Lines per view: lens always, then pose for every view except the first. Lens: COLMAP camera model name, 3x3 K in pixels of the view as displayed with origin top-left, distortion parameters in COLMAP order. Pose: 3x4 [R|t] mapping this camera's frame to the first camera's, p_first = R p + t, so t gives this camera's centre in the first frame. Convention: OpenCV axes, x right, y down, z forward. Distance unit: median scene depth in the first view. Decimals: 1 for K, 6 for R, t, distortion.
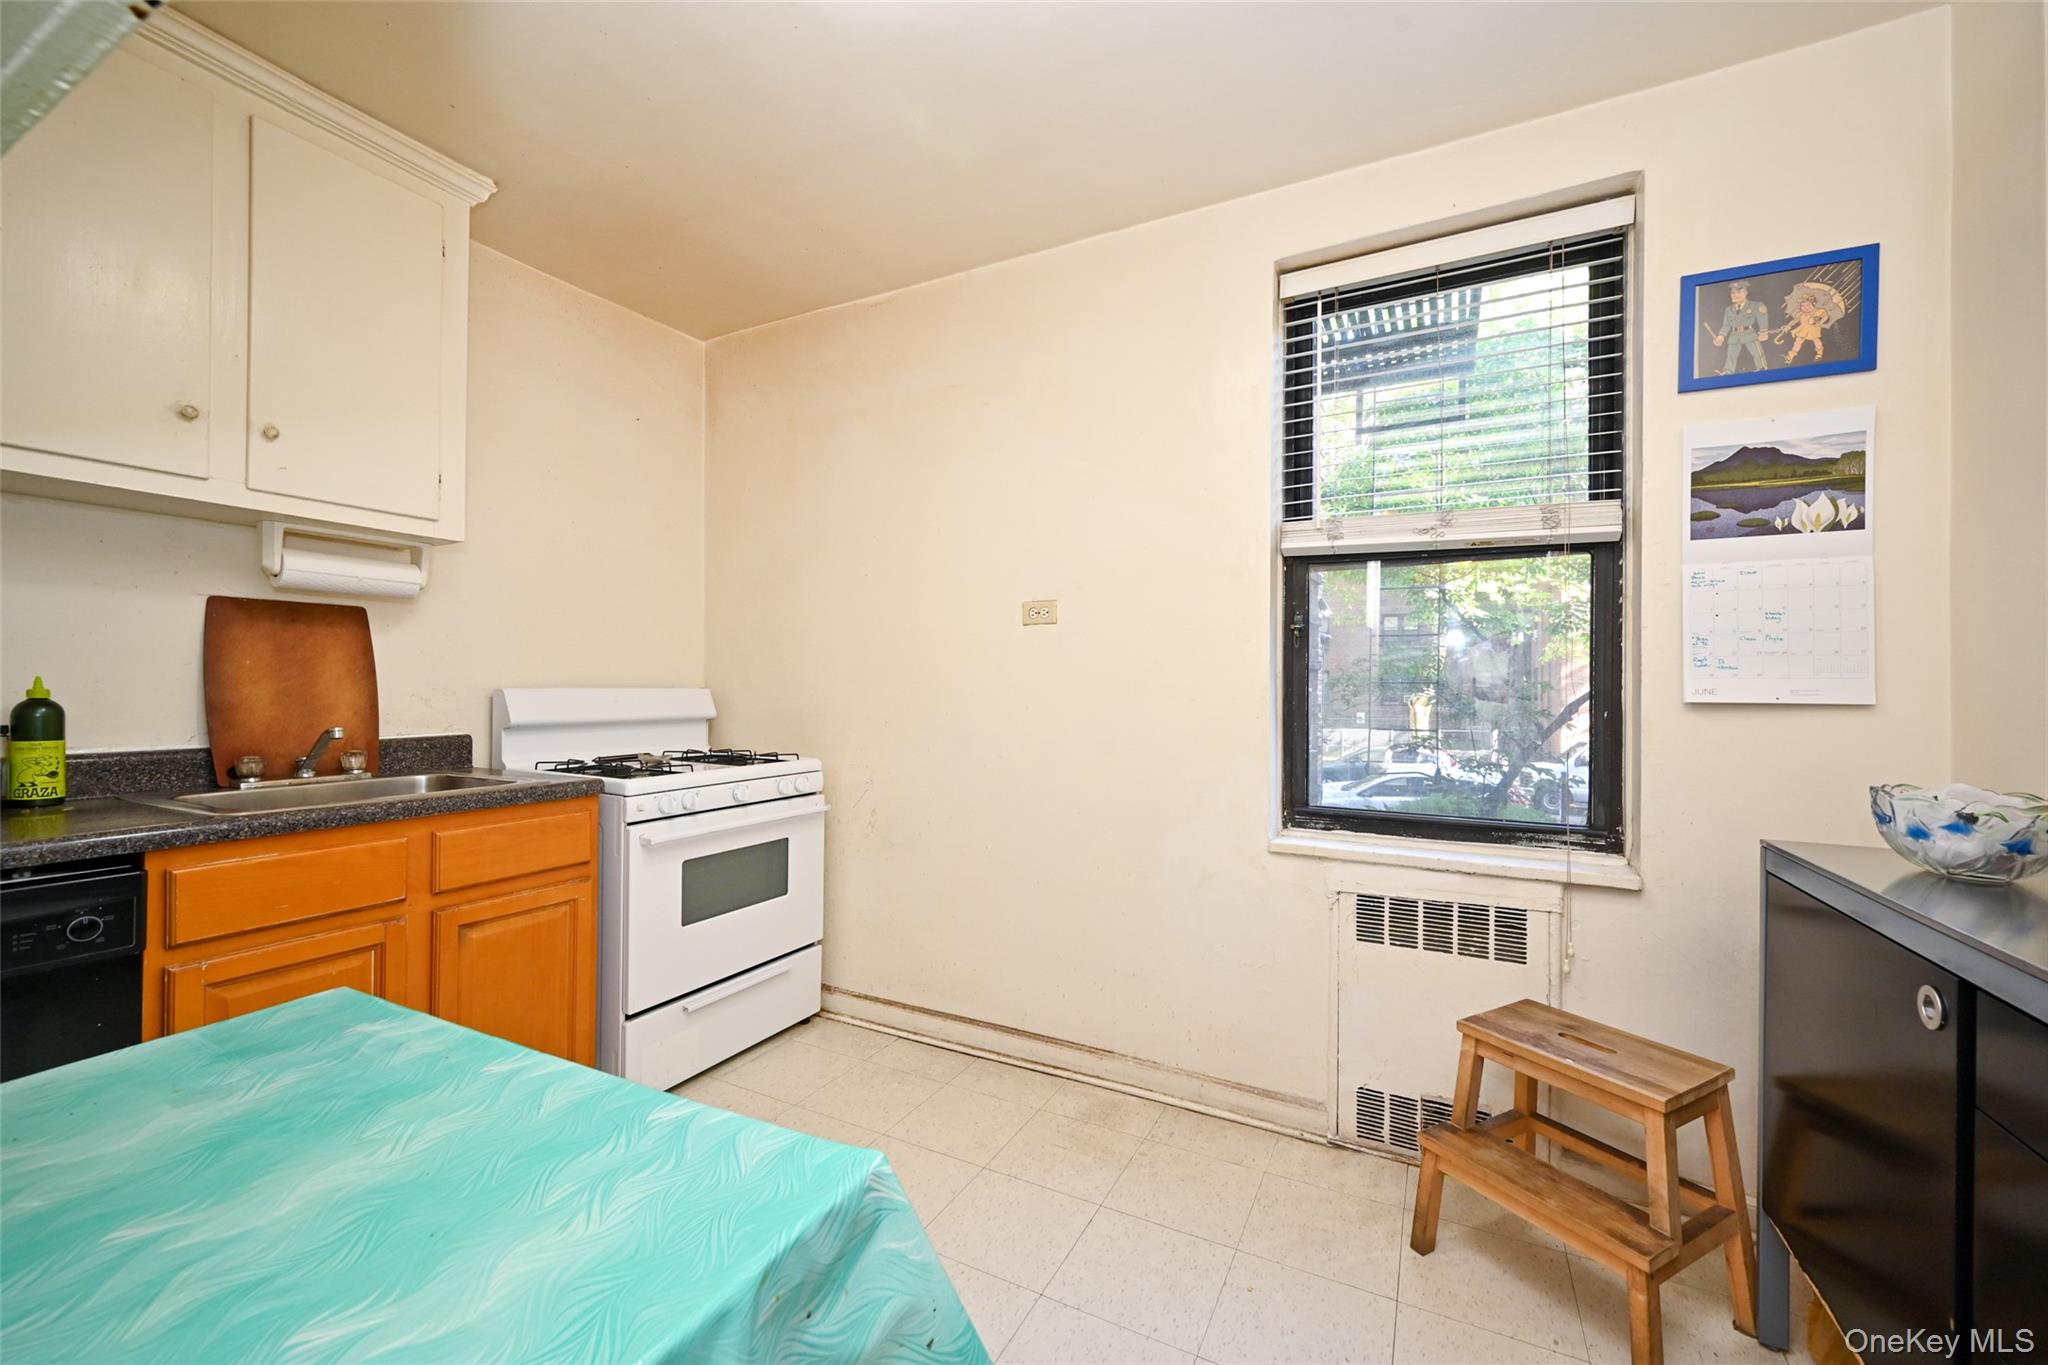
lens RADIAL K [[805.8, 0, 1025.5], [0, 805.8, 686.2], [0, 0, 1]] dist [-0.001055, 0.000256]
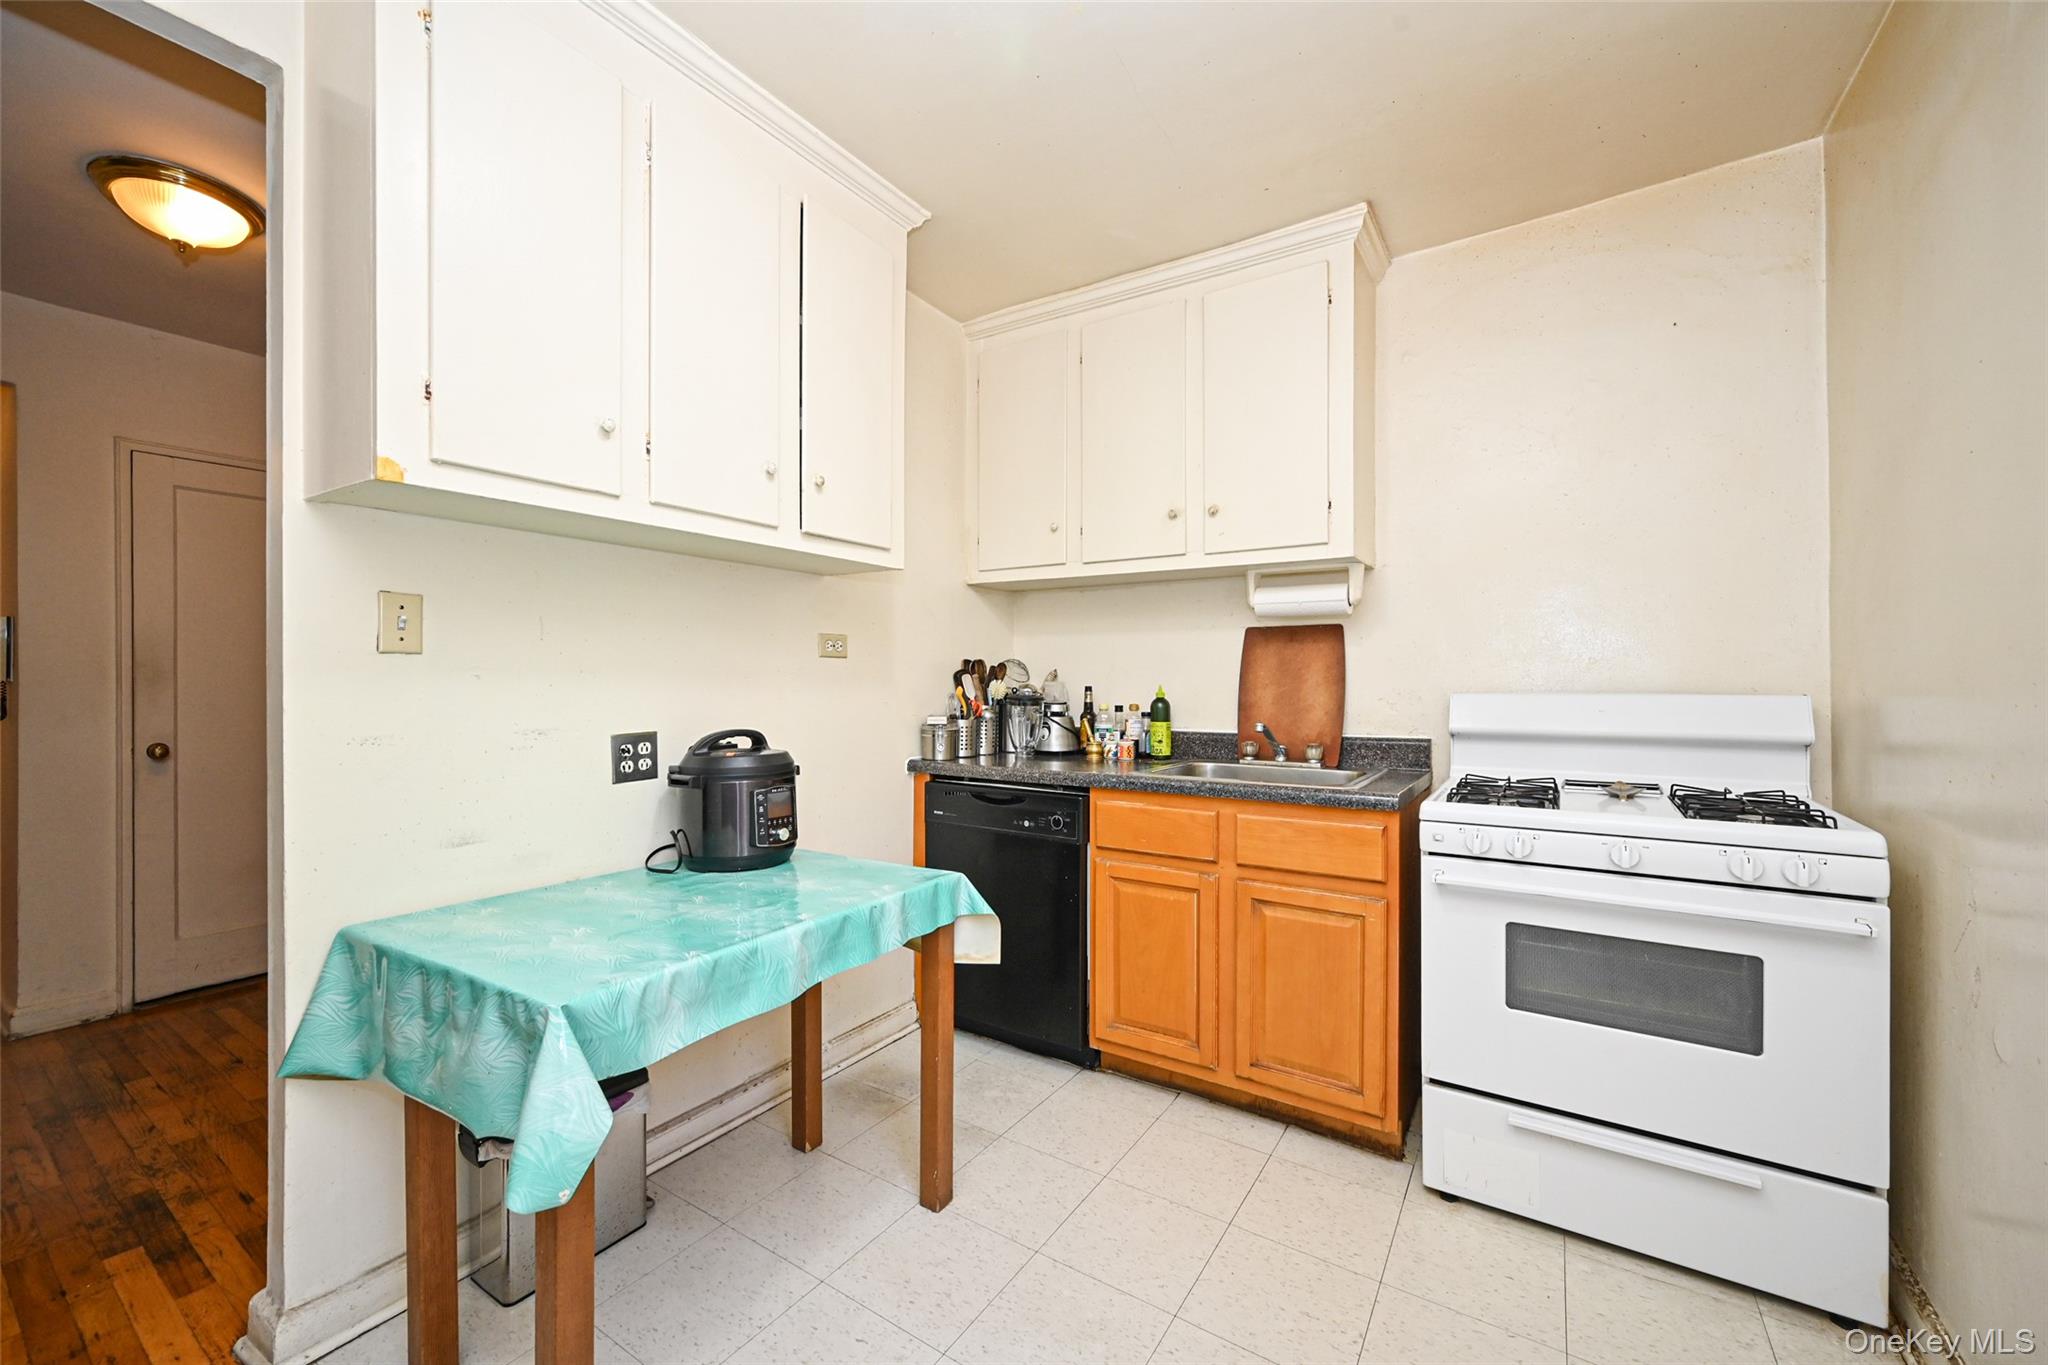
lens RADIAL K [[805.8, 0, 1025.5], [0, 805.8, 686.2], [0, 0, 1]] dist [-0.001055, 0.000256]
pose [[-0.102270, -0.002101, -0.994754, 0.438294], [-0.000687, 0.999998, -0.002042, -0.004575], [0.994756, 0.000475, -0.102271, 0.720881]]
